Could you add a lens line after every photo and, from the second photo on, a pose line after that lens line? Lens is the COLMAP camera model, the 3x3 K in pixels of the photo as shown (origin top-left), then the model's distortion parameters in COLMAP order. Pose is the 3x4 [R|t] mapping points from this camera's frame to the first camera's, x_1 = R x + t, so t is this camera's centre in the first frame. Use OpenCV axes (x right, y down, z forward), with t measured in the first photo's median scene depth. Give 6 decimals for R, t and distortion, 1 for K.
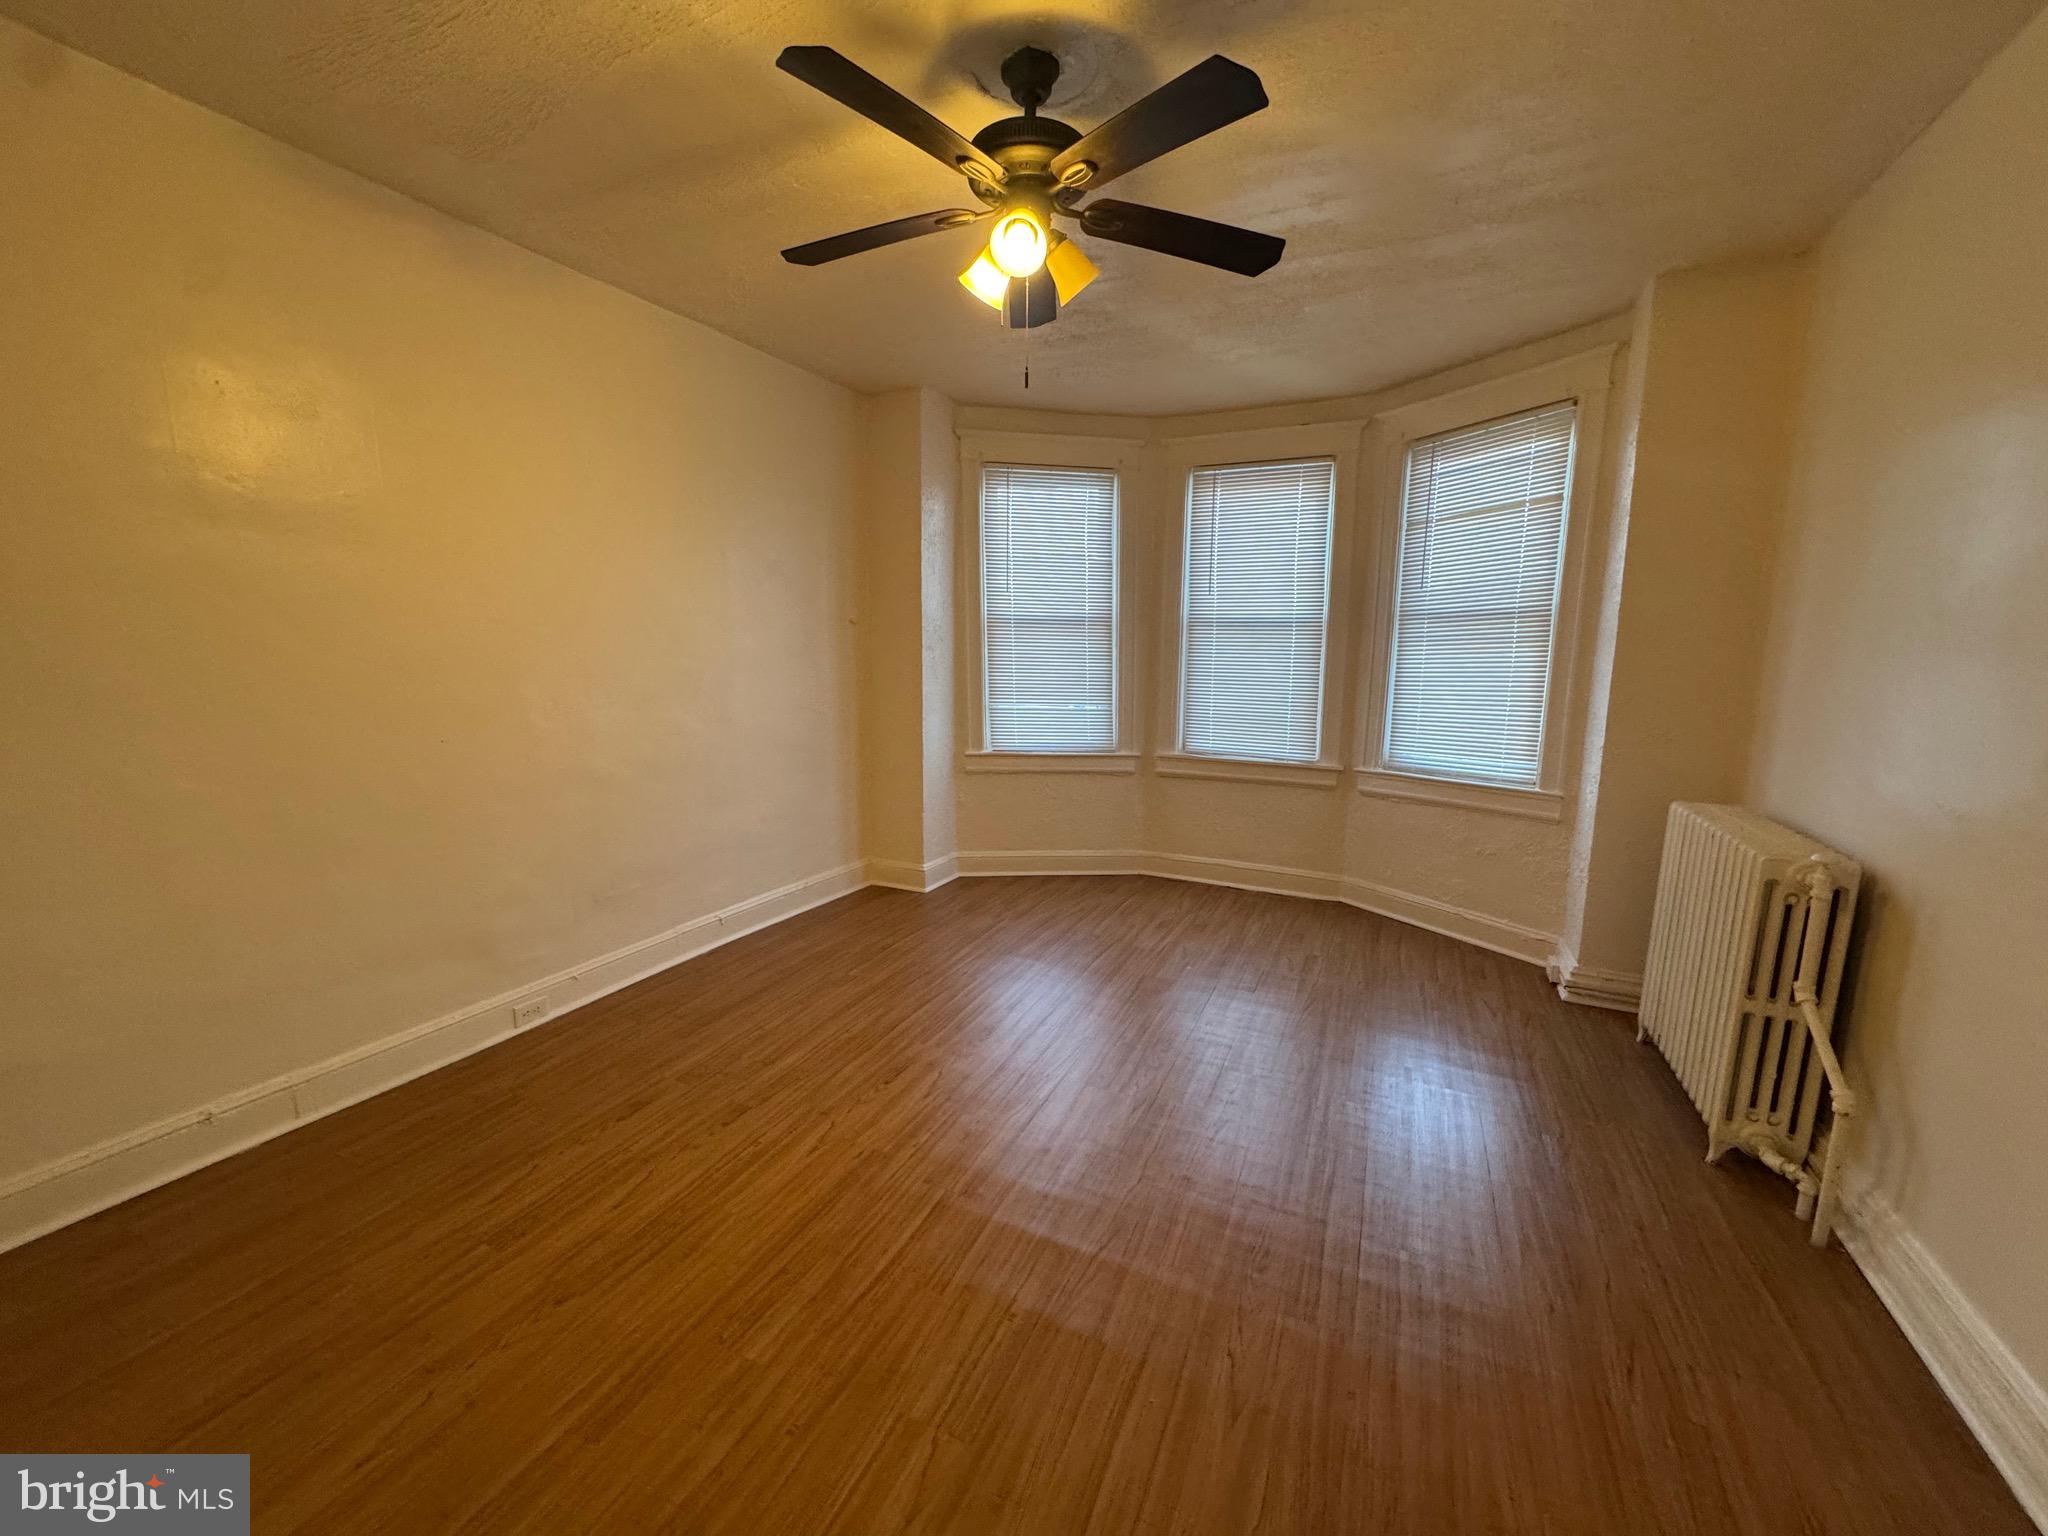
lens RADIAL K [[814.1, 0, 1025.9], [0, 814.1, 768.5], [0, 0, 1]] dist [-0.000259, 0.000189]
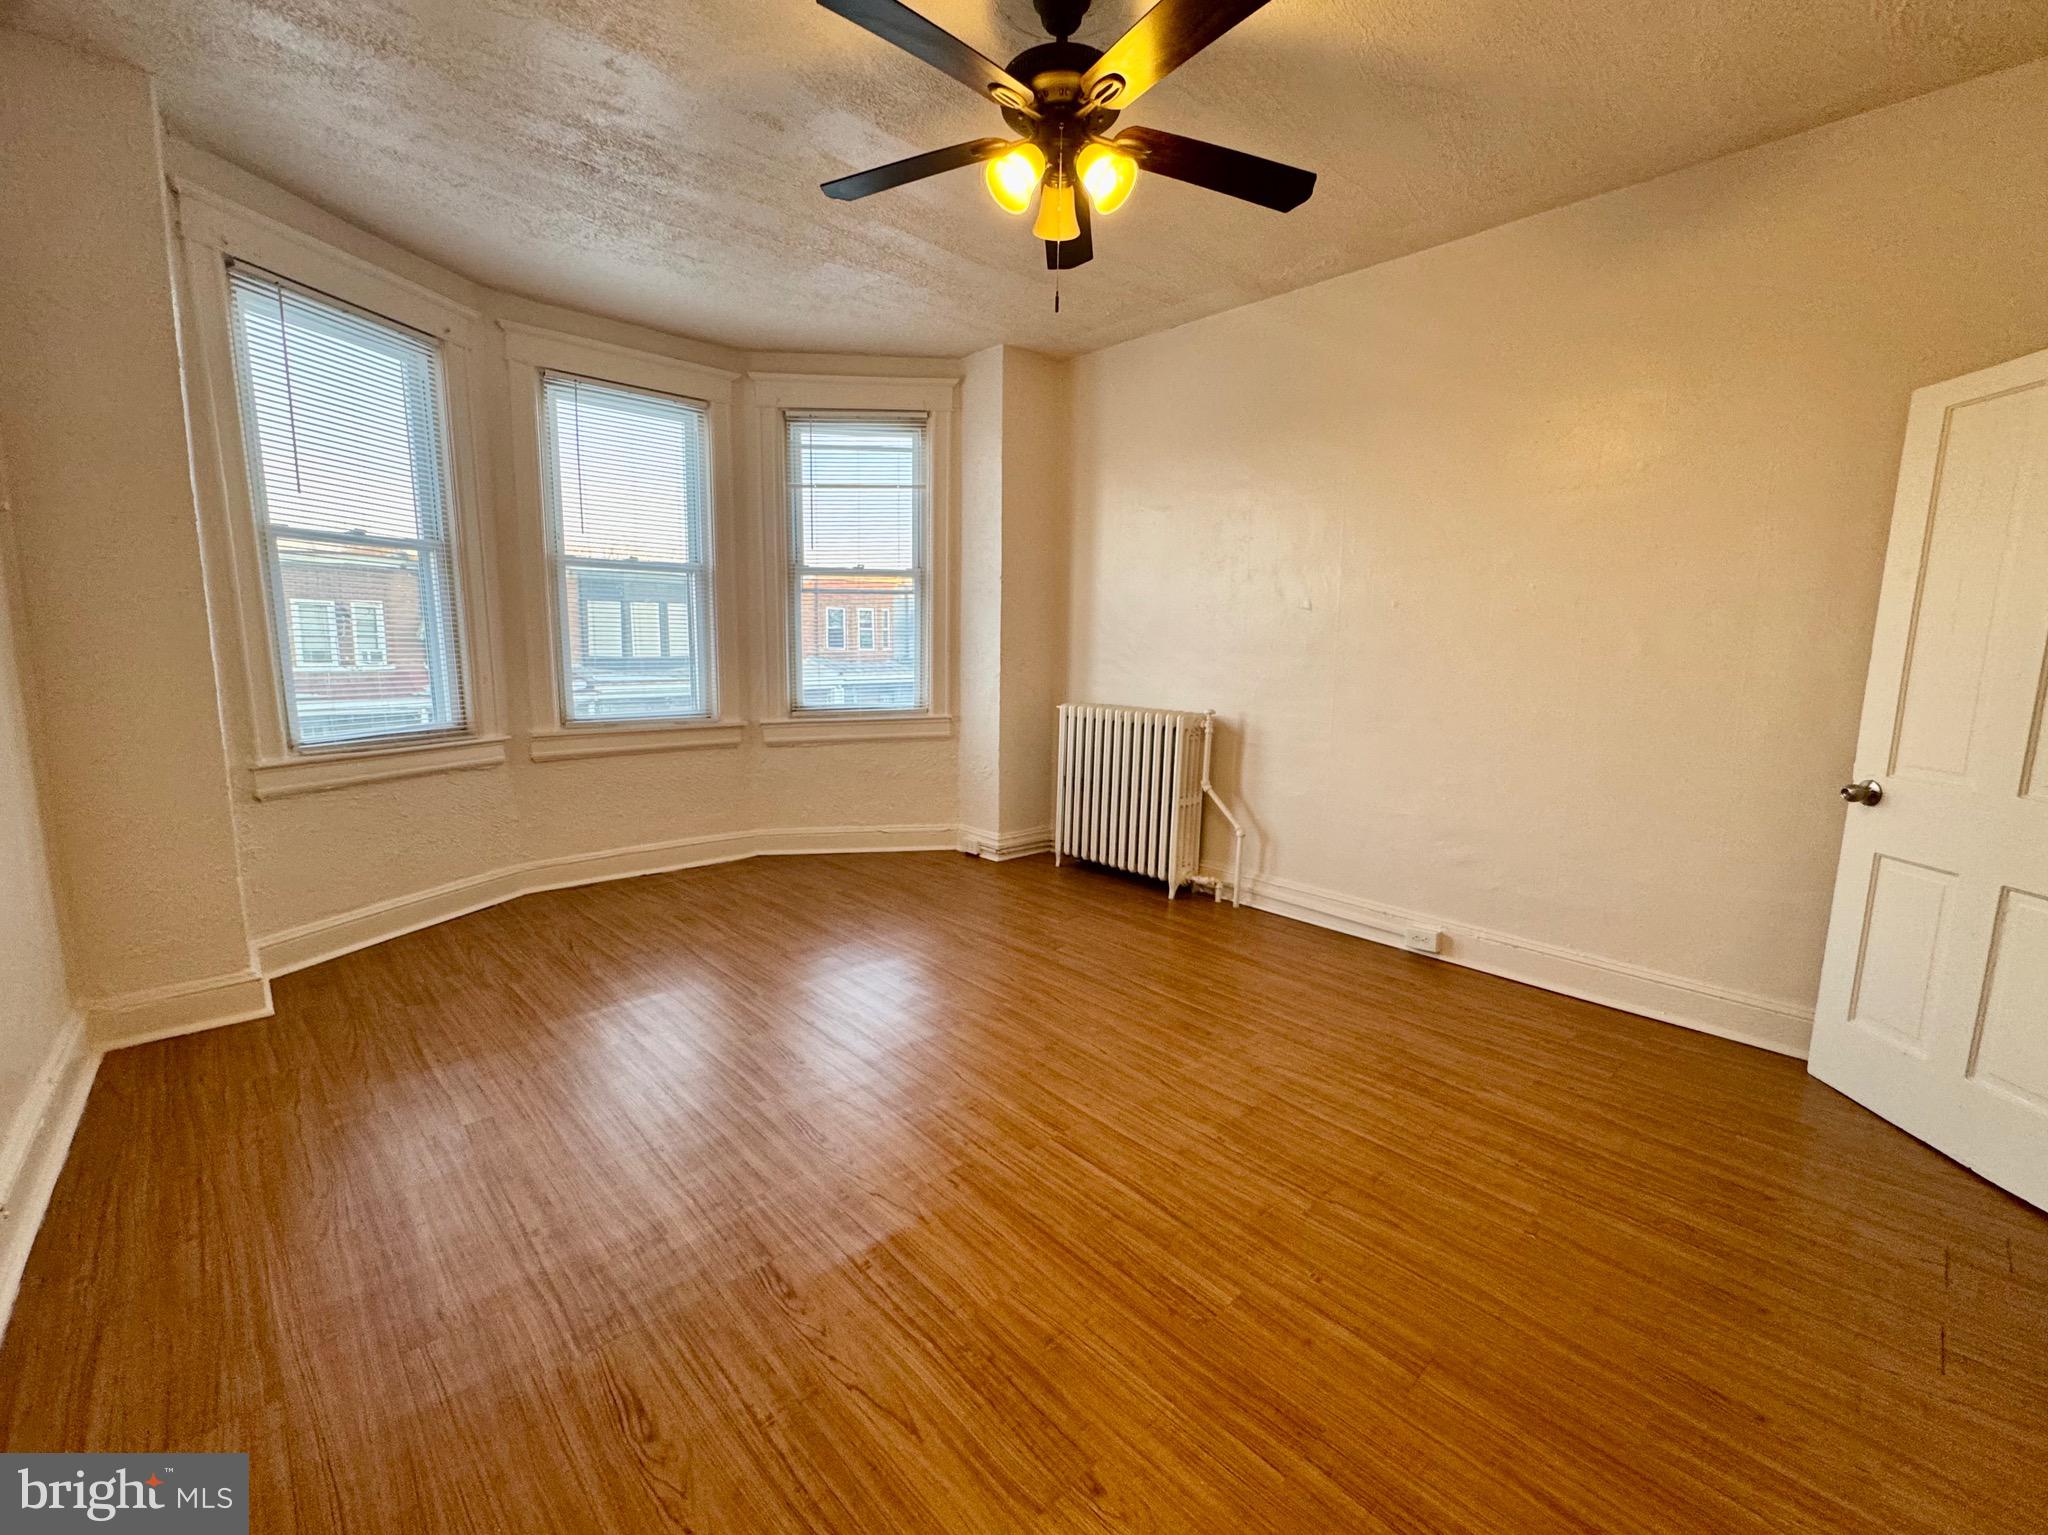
lens RADIAL K [[857.8, 0, 1024.1], [0, 857.8, 765.6], [0, 0, 1]] dist [-0.000938, -0.000291]
pose [[0.365302, -0.139939, 0.920311, -0.908494], [0.130424, 0.986579, 0.098245, -0.015312], [-0.921707, 0.084141, 0.378650, 0.569832]]
